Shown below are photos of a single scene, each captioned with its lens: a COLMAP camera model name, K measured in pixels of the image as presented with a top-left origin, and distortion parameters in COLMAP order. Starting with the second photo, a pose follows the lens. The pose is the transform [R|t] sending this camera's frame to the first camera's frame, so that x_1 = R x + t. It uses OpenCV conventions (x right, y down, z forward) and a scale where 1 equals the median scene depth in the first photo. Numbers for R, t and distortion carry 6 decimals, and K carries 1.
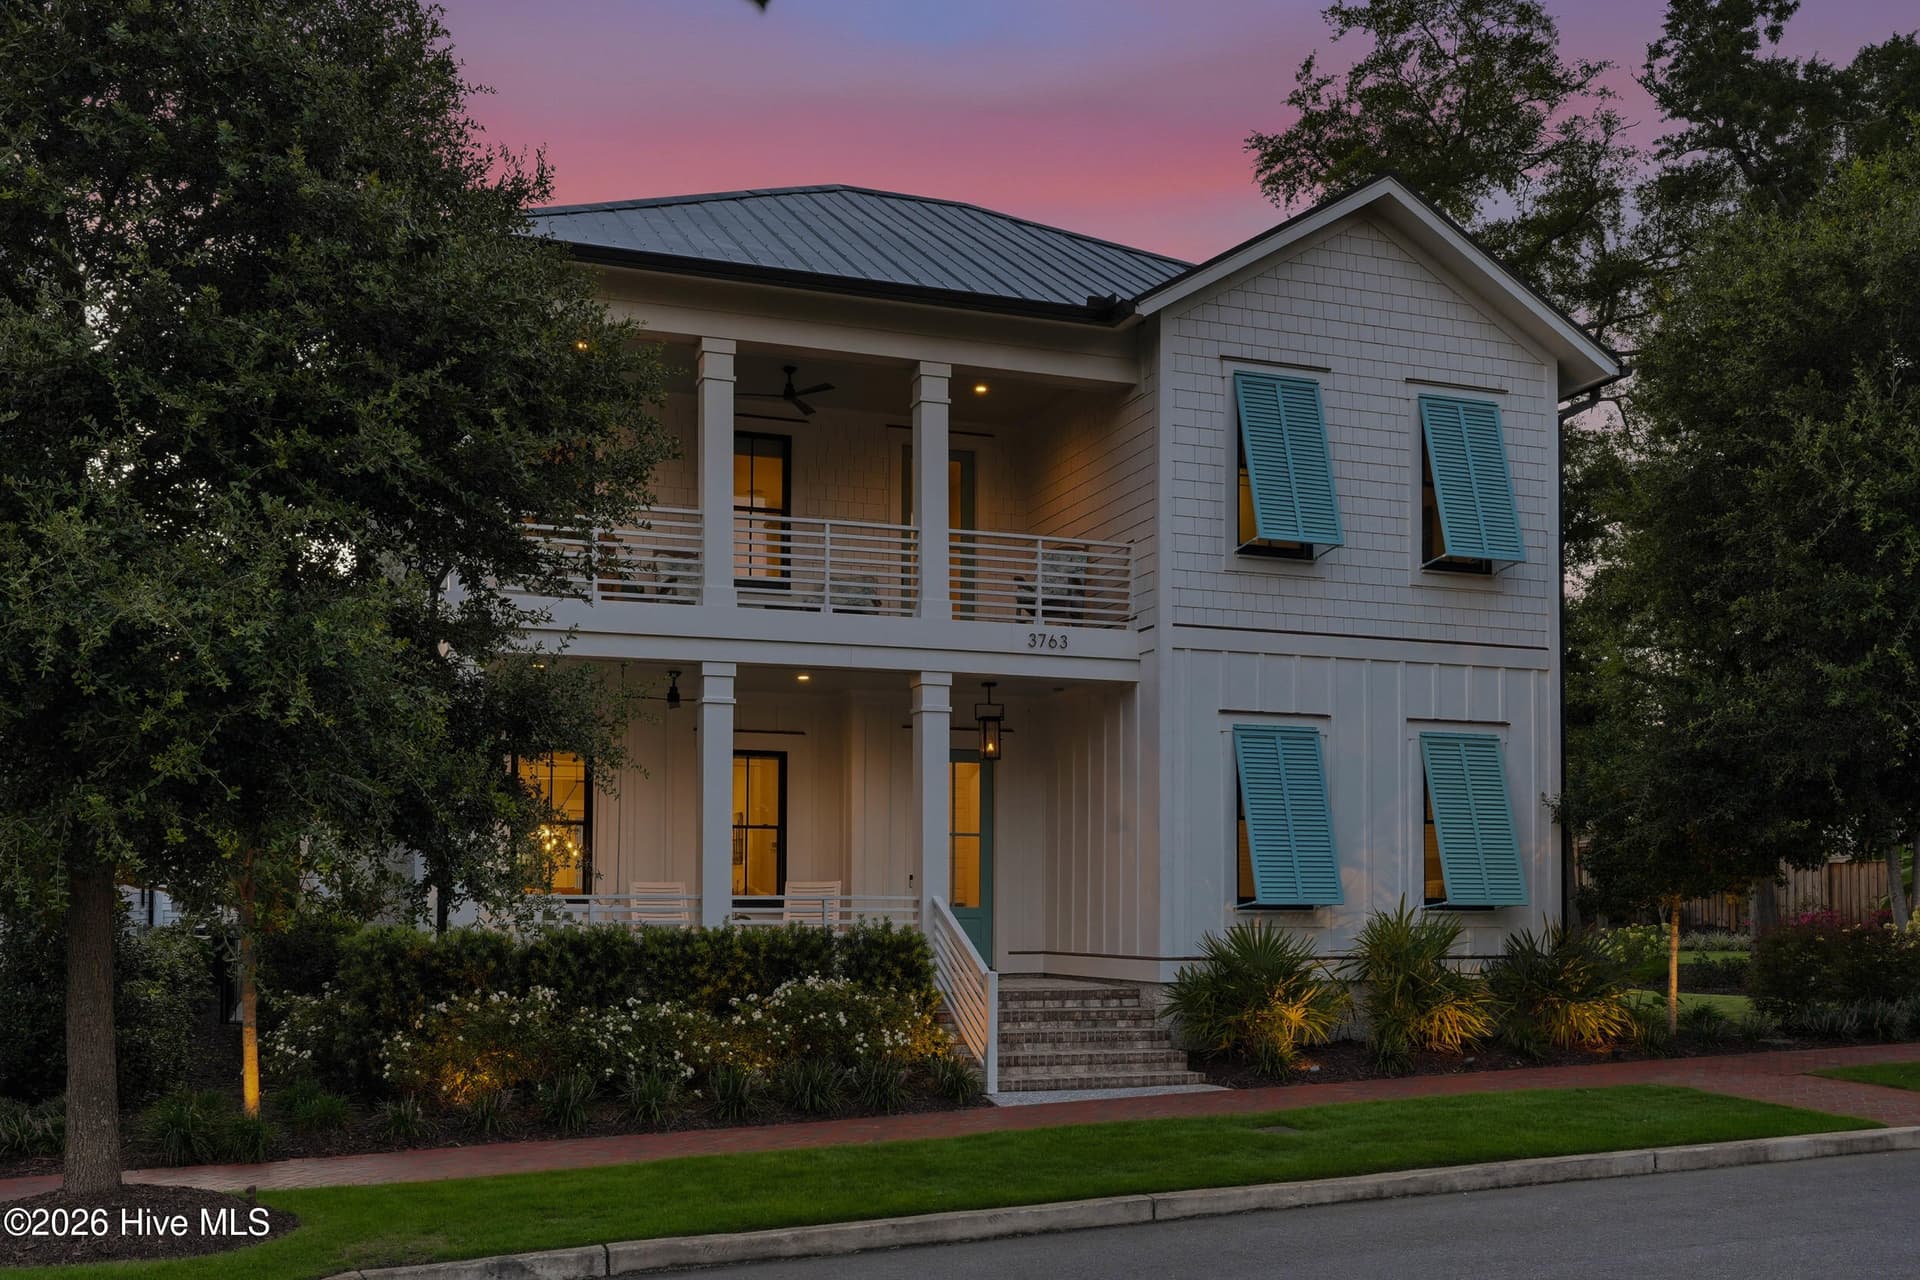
lens RADIAL K [[1838.9, 0, 952.6], [0, 1838.9, 836.3], [0, 0, 1]] dist [0.001869, 0.000252]
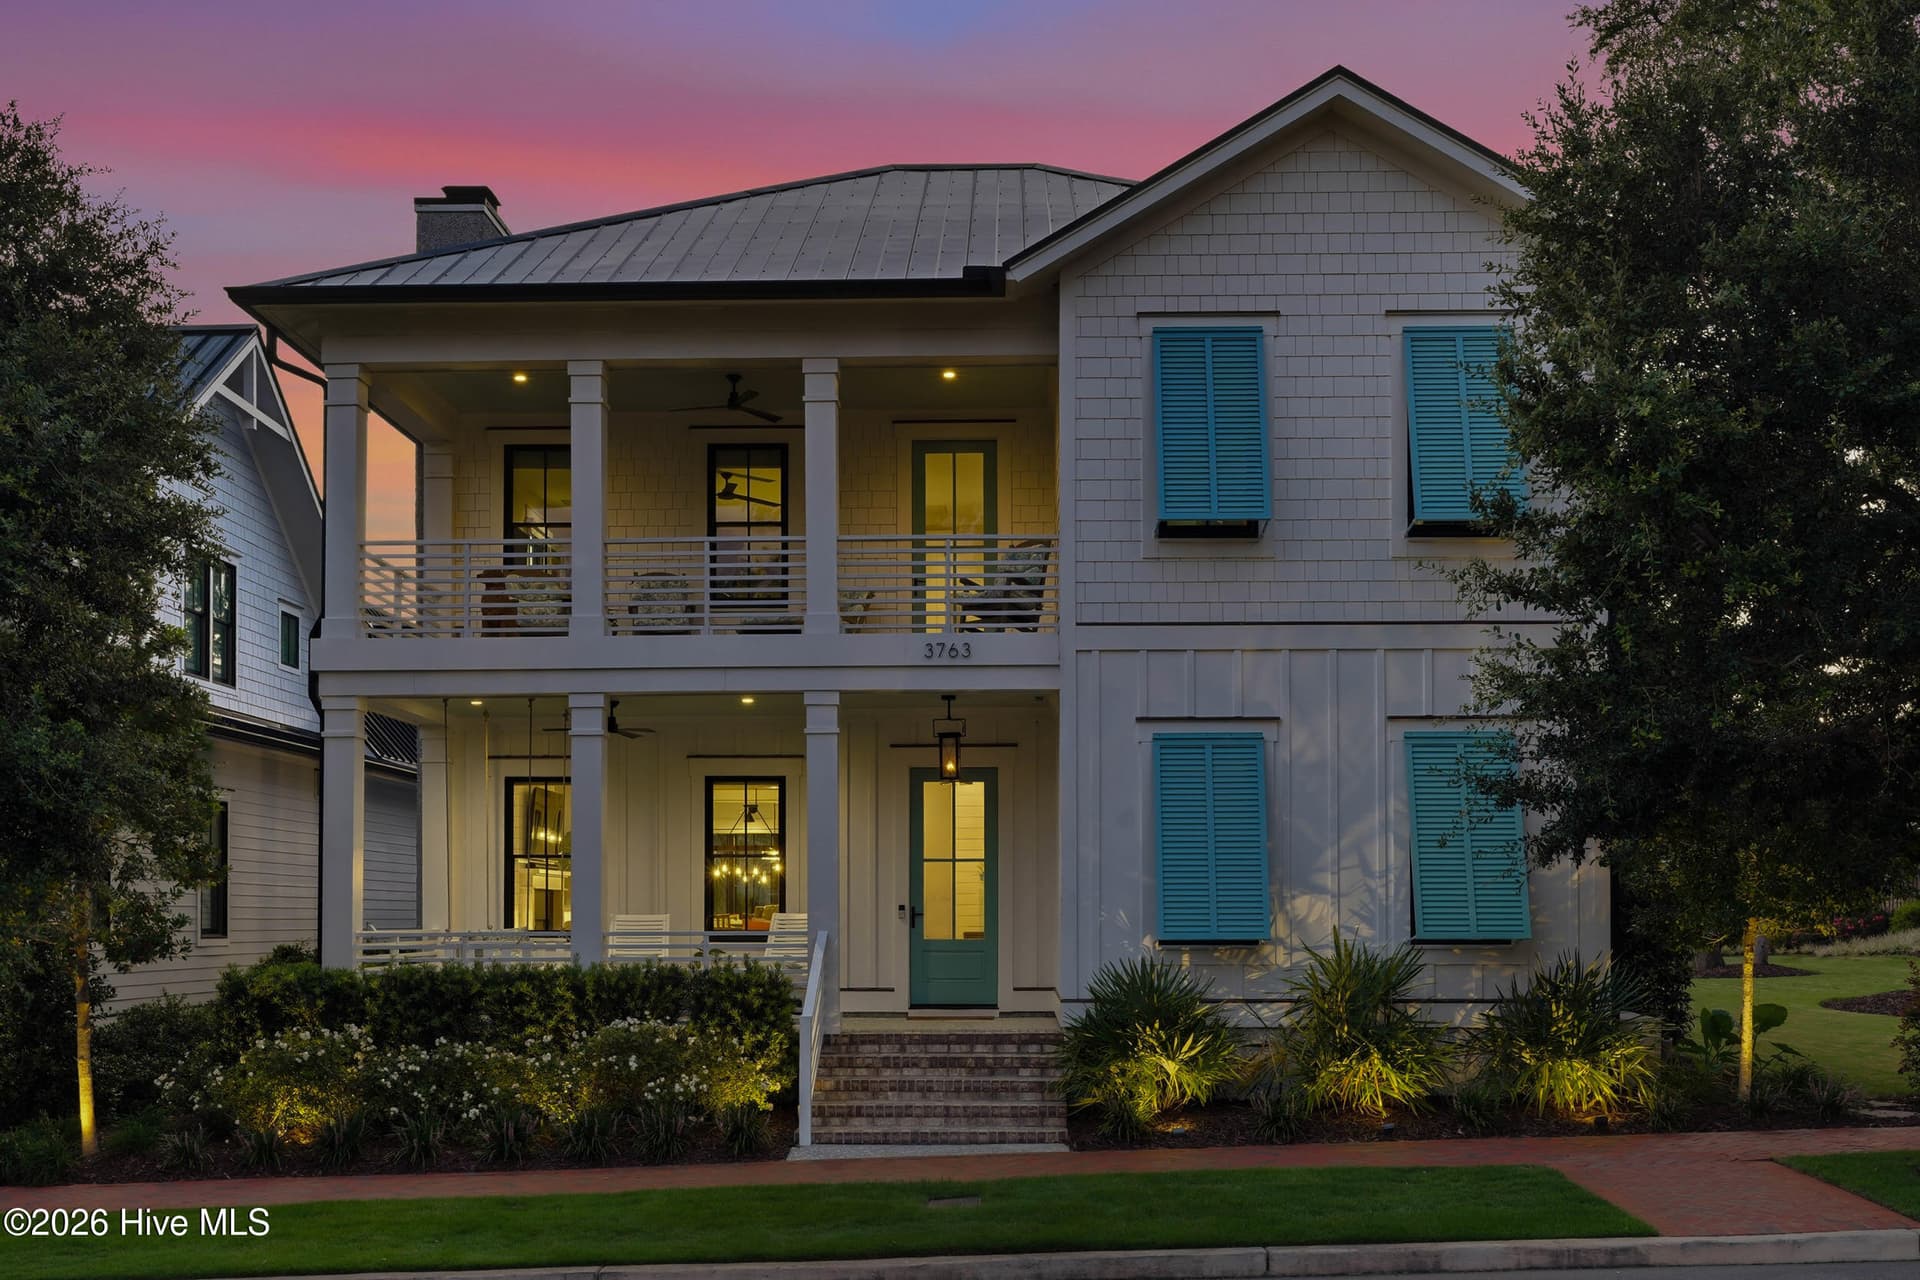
lens RADIAL K [[1974.6, 0, 944.6], [0, 1974.6, 860.9], [0, 0, 1]] dist [0.001104, -0.000210]
pose [[0.929561, -0.015519, -0.368341, 0.410582], [0.019412, 0.999788, 0.006865, -0.008696], [0.368156, -0.013532, 0.929666, 0.089619]]
